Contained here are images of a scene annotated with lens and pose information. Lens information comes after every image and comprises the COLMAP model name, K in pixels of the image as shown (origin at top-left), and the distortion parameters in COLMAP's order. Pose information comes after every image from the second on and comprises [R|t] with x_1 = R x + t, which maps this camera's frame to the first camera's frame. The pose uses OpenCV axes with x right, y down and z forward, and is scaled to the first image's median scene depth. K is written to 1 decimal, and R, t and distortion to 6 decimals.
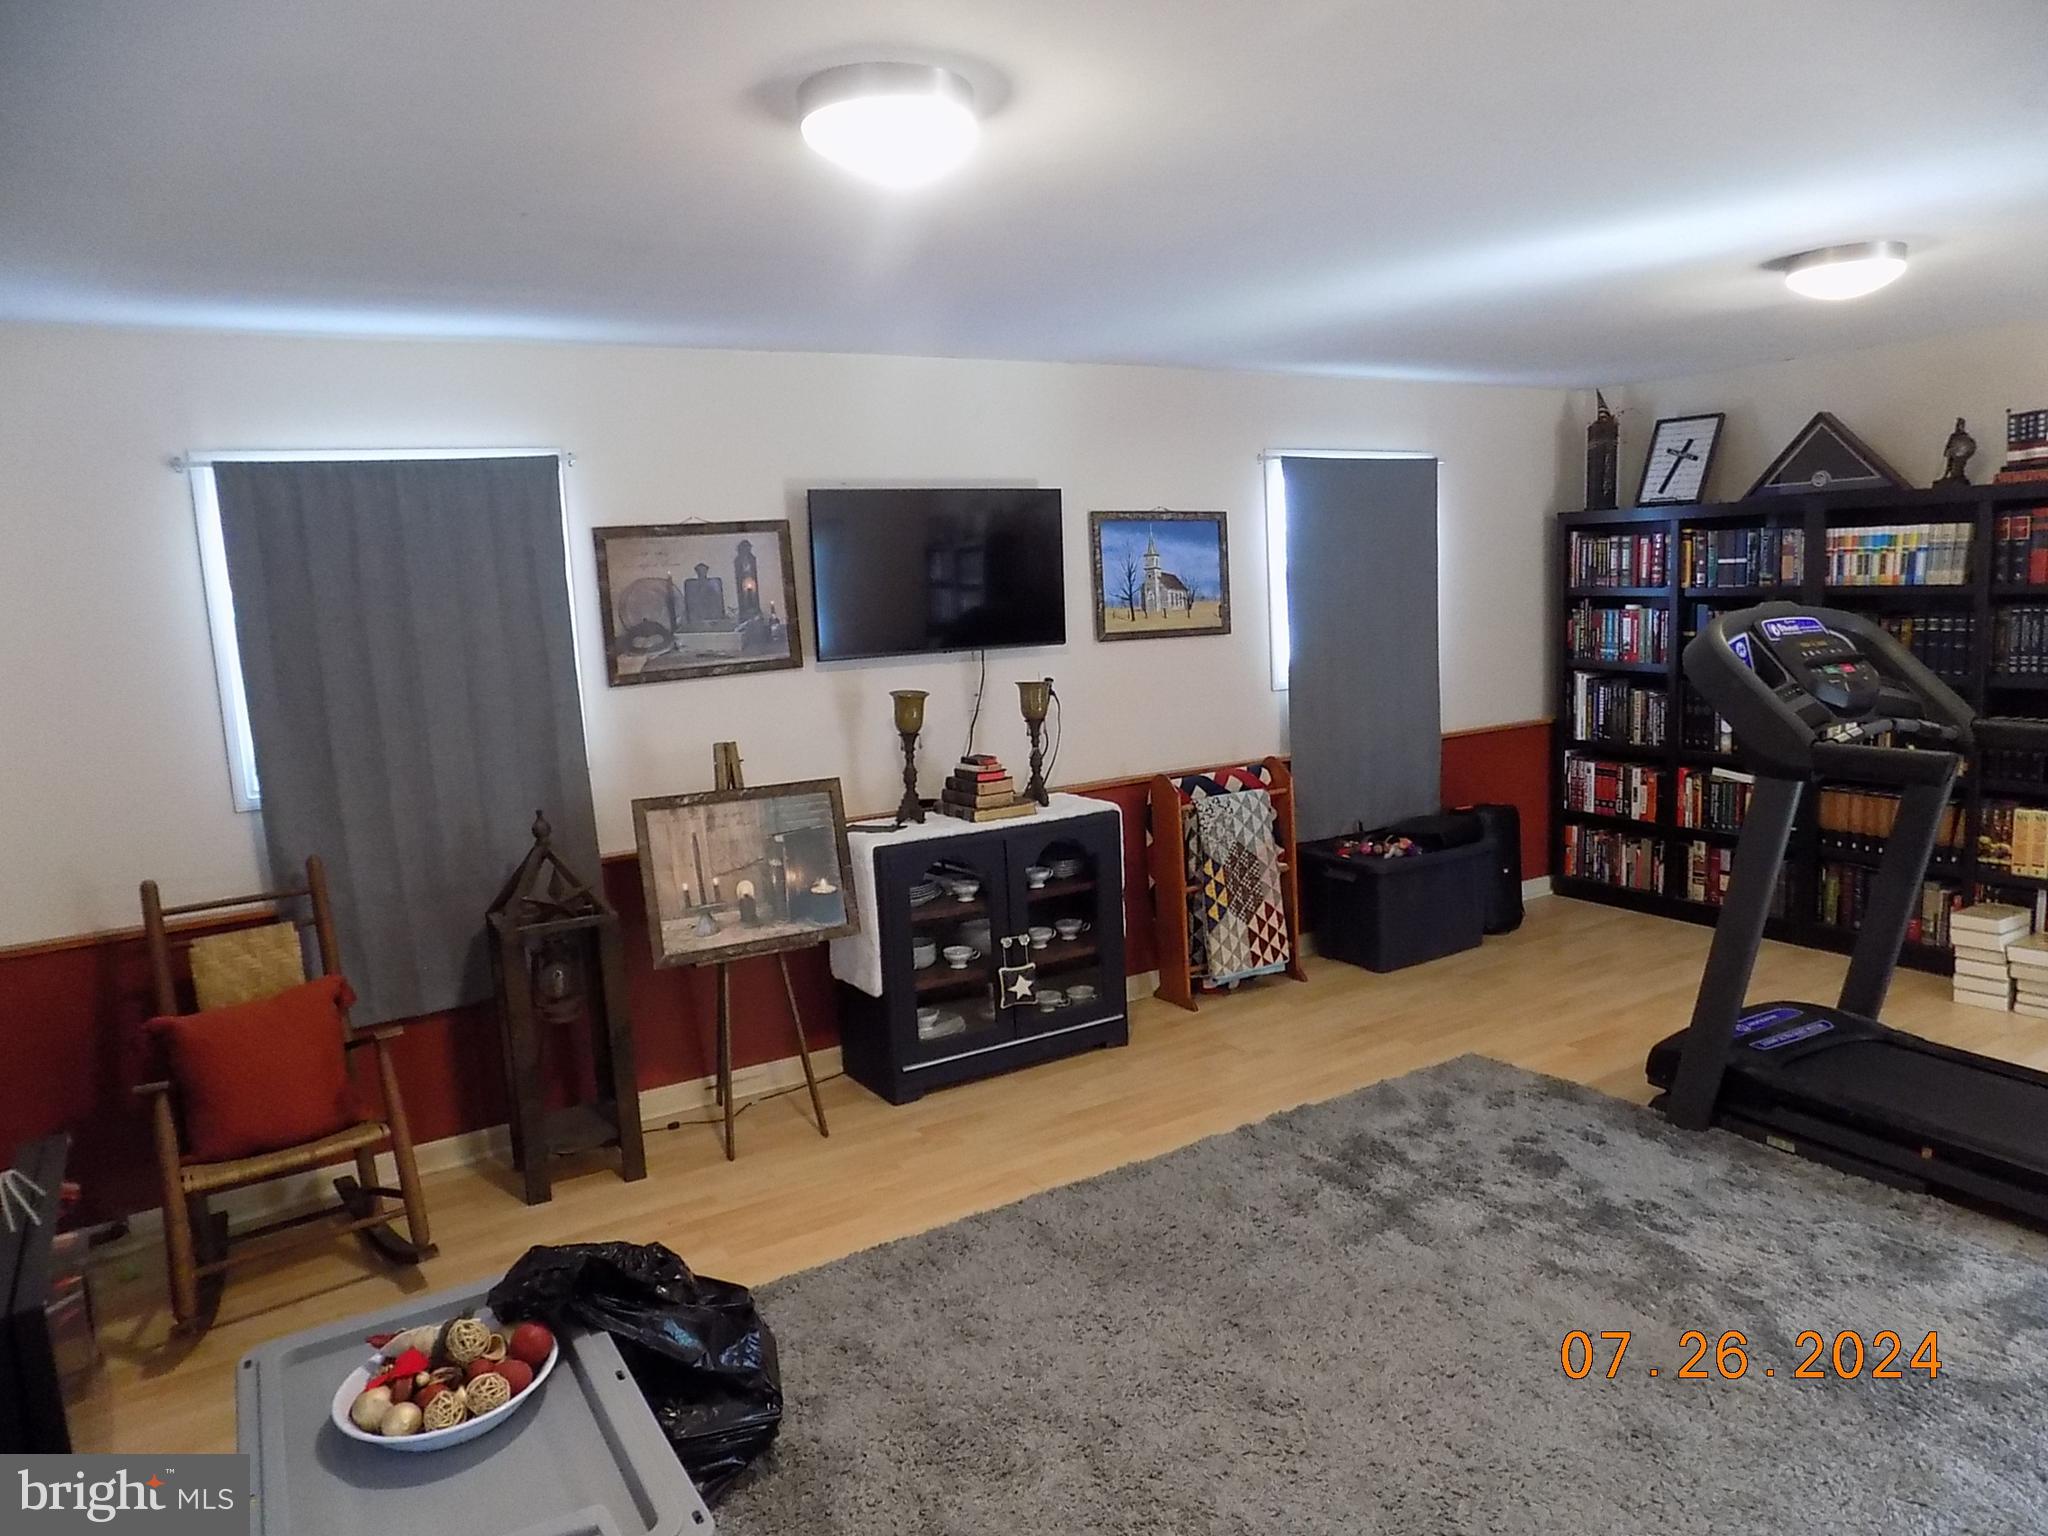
lens RADIAL K [[1381.1, 0, 1052.4], [0, 1381.1, 786.9], [0, 0, 1]] dist [-0.054484, 0.059073]
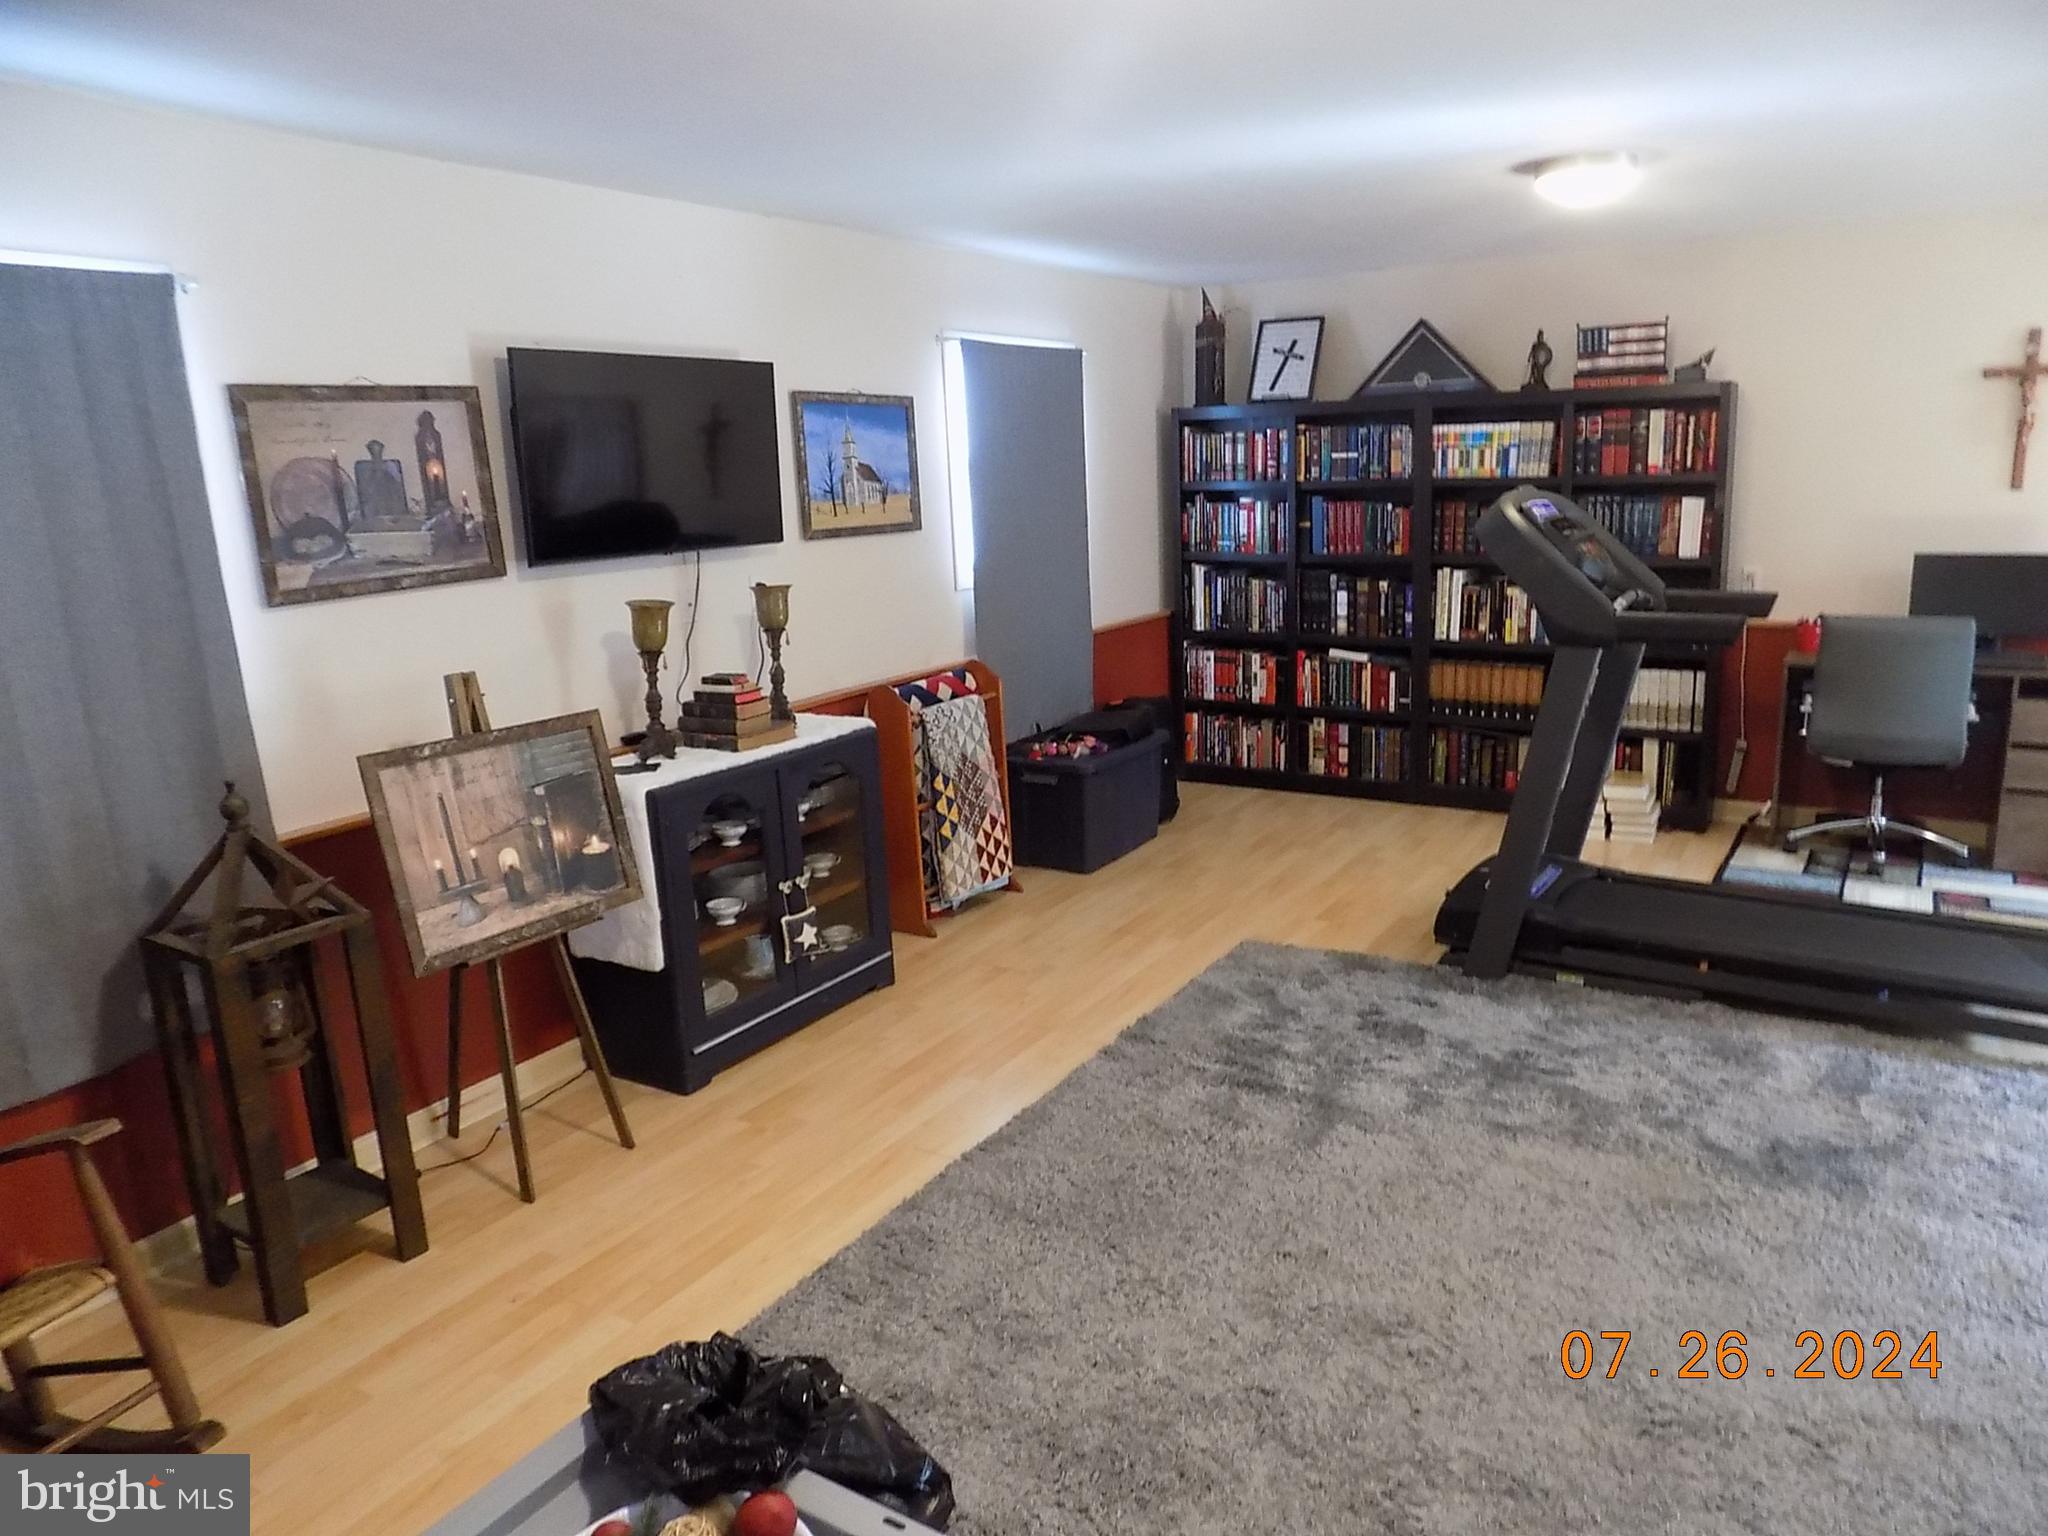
lens RADIAL K [[1381.1, 0, 1039.2], [0, 1381.1, 763.0], [0, 0, 1]] dist [-0.054484, 0.059073]
pose [[0.899817, -0.085305, 0.427847, -0.249580], [0.066284, 0.996044, 0.059190, -0.005516], [-0.431203, -0.024901, 0.901911, 0.151330]]
